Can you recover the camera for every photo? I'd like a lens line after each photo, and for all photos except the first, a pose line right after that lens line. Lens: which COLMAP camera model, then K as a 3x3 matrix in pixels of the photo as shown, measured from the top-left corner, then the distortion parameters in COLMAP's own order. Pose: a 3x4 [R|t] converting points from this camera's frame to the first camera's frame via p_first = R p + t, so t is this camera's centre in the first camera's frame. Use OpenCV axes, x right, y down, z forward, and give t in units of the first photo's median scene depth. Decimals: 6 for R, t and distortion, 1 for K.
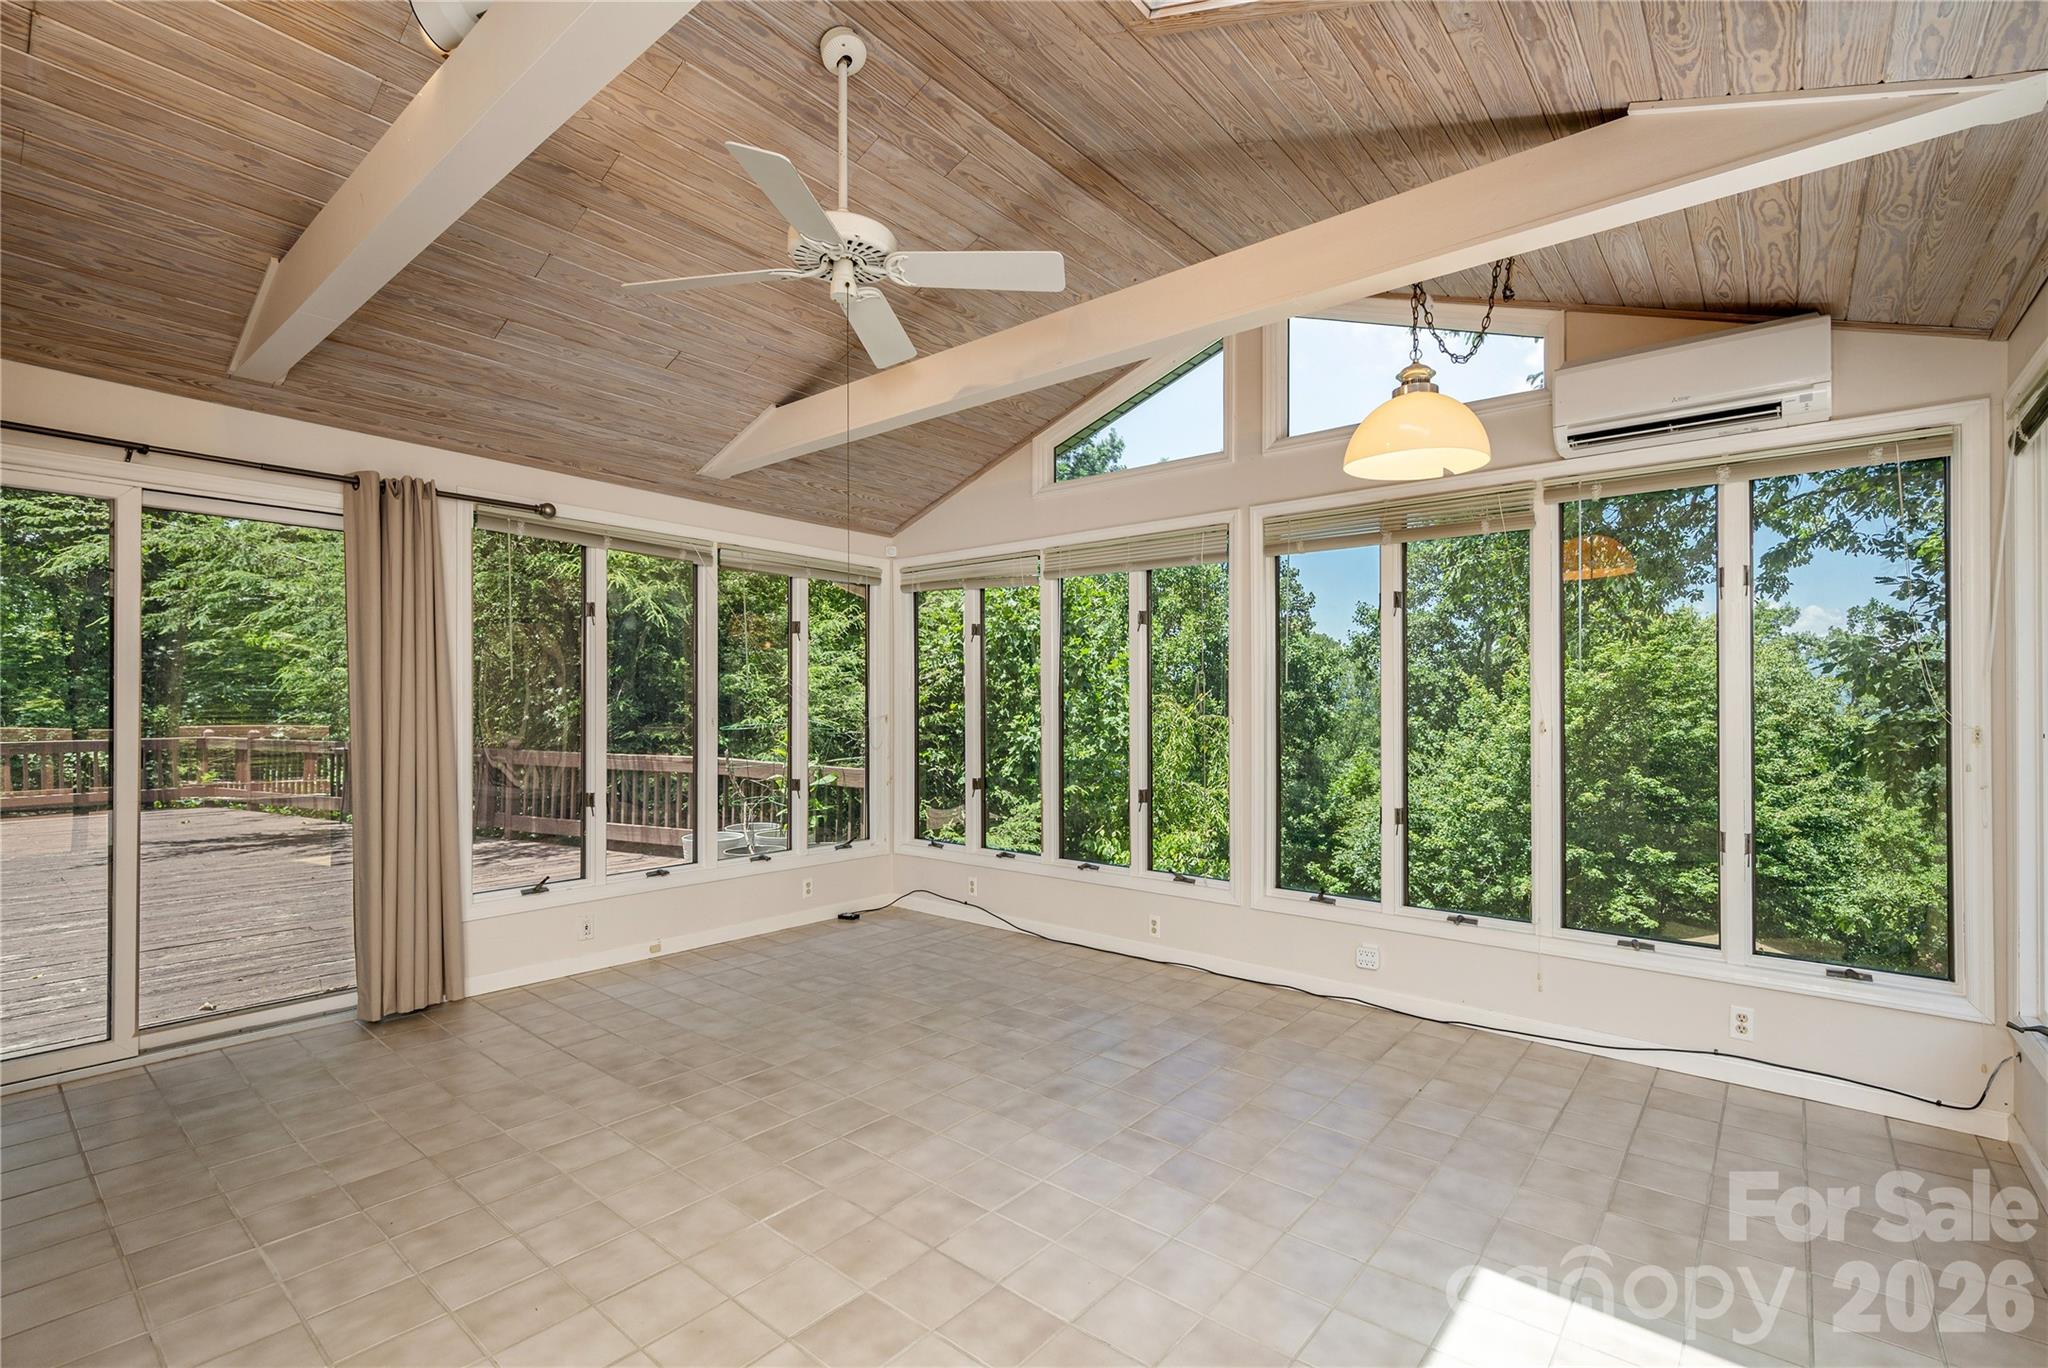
lens RADIAL K [[882.1, 0, 1012.4], [0, 882.1, 693.8], [0, 0, 1]] dist [0.001716, -0.001363]
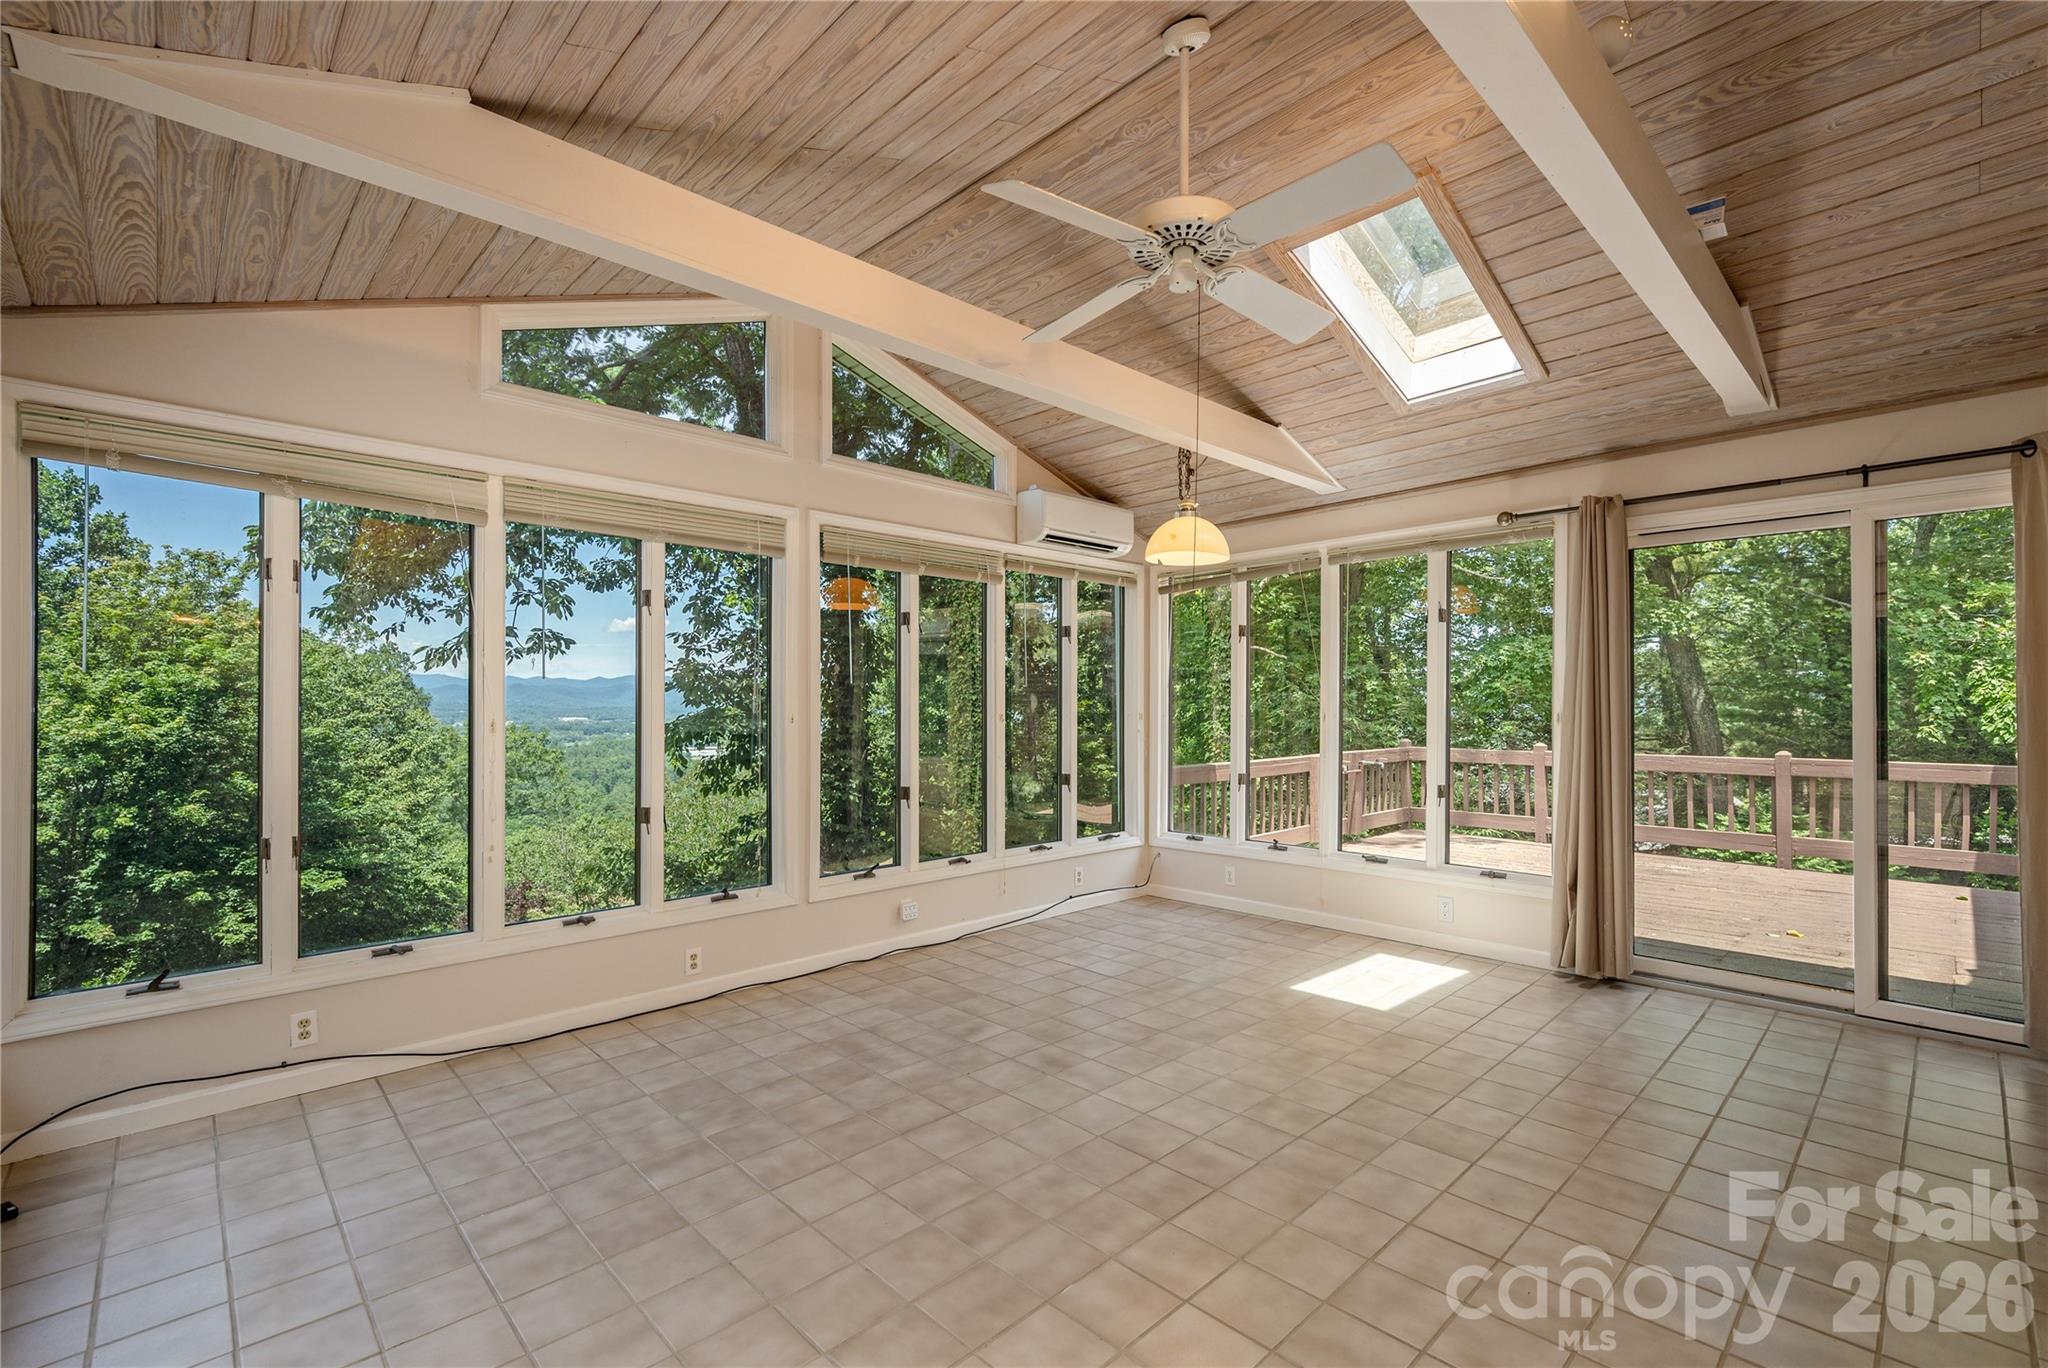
lens RADIAL K [[882.1, 0, 1020.7], [0, 882.1, 689.0], [0, 0, 1]] dist [0.001716, -0.001363]
pose [[0.141384, 0.010625, 0.989898, -0.810377], [-0.008106, 0.999921, -0.009575, 0.007038], [-0.989922, -0.006671, 0.141459, 0.712144]]
